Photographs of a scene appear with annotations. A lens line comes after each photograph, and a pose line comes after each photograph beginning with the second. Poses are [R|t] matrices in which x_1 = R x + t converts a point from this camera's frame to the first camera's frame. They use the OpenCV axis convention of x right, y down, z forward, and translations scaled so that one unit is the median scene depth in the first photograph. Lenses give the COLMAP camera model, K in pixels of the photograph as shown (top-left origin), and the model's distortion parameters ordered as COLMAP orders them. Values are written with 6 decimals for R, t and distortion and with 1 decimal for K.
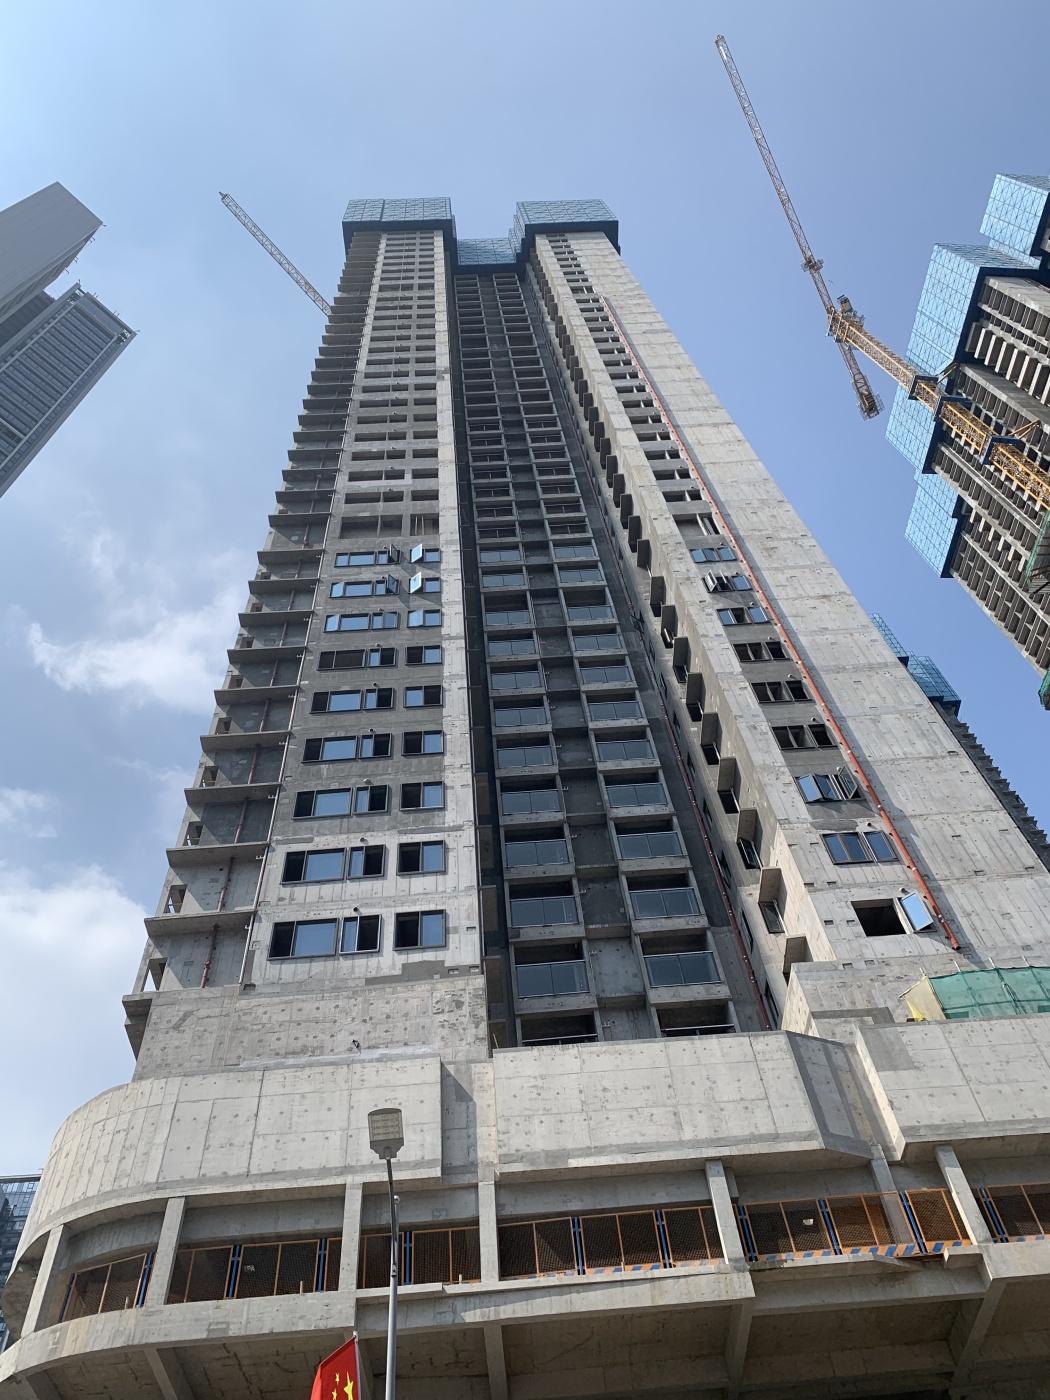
lens RADIAL K [[1072.0, 0, 525.0], [0, 1072.0, 700.0], [0, 0, 1]] dist [0.001286, 0.011508]
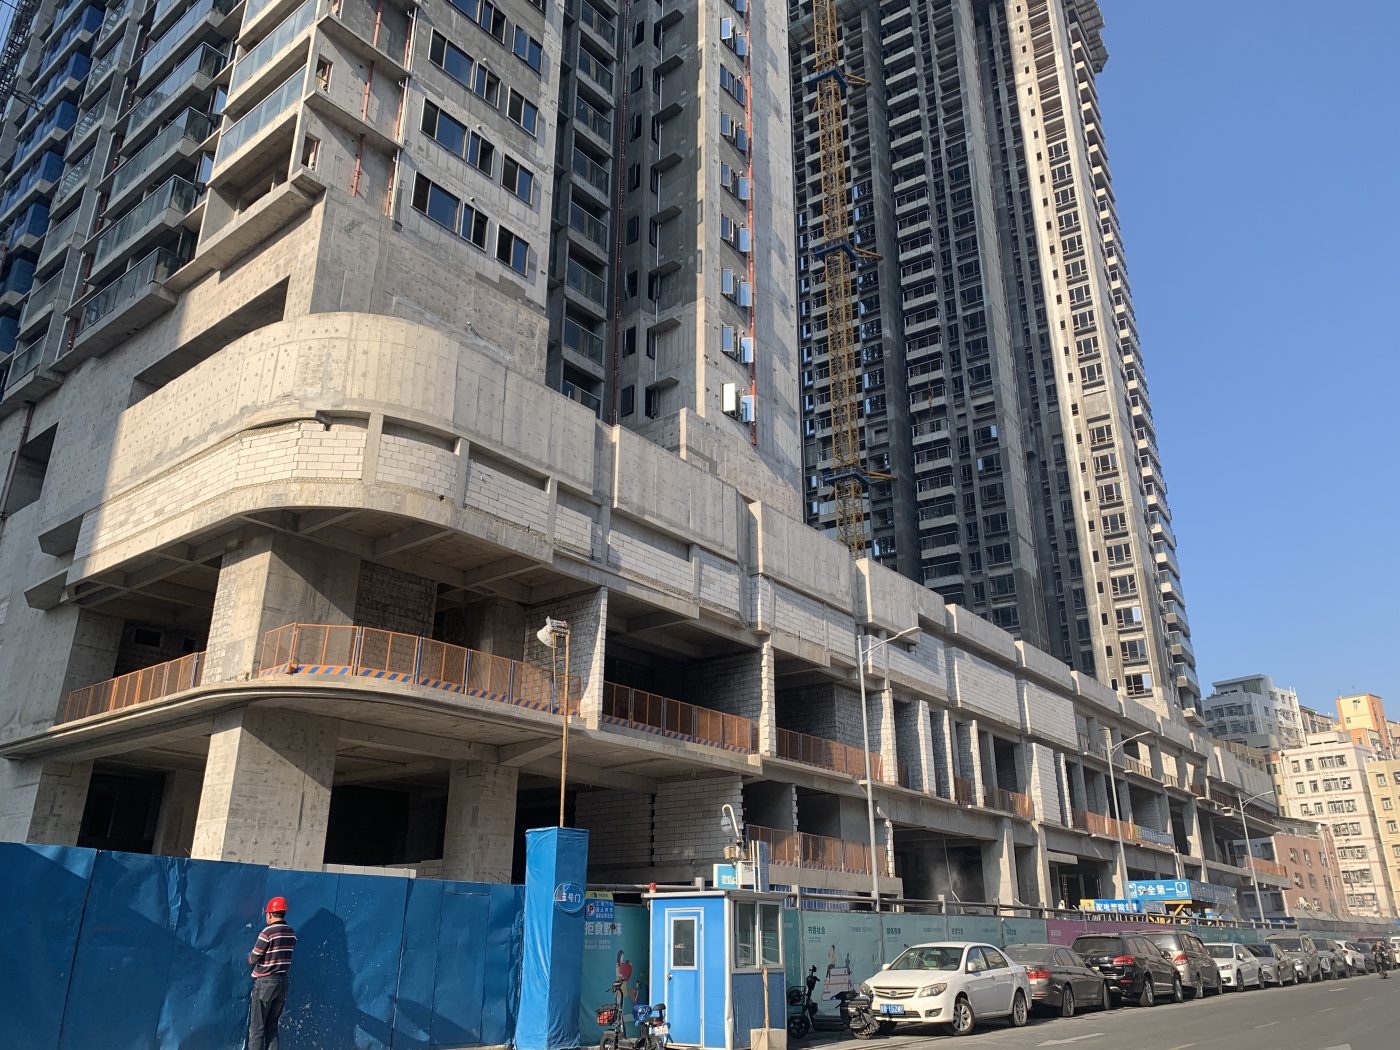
lens RADIAL K [[1072.0, 0, 700.0], [0, 1072.0, 525.0], [0, 0, 1]] dist [0.001286, 0.011508]
pose [[0.607982, 0.363195, 0.706008, -0.730201], [-0.680786, 0.696028, 0.228200, 0.011758], [-0.408521, -0.619382, 0.670431, -0.083961]]
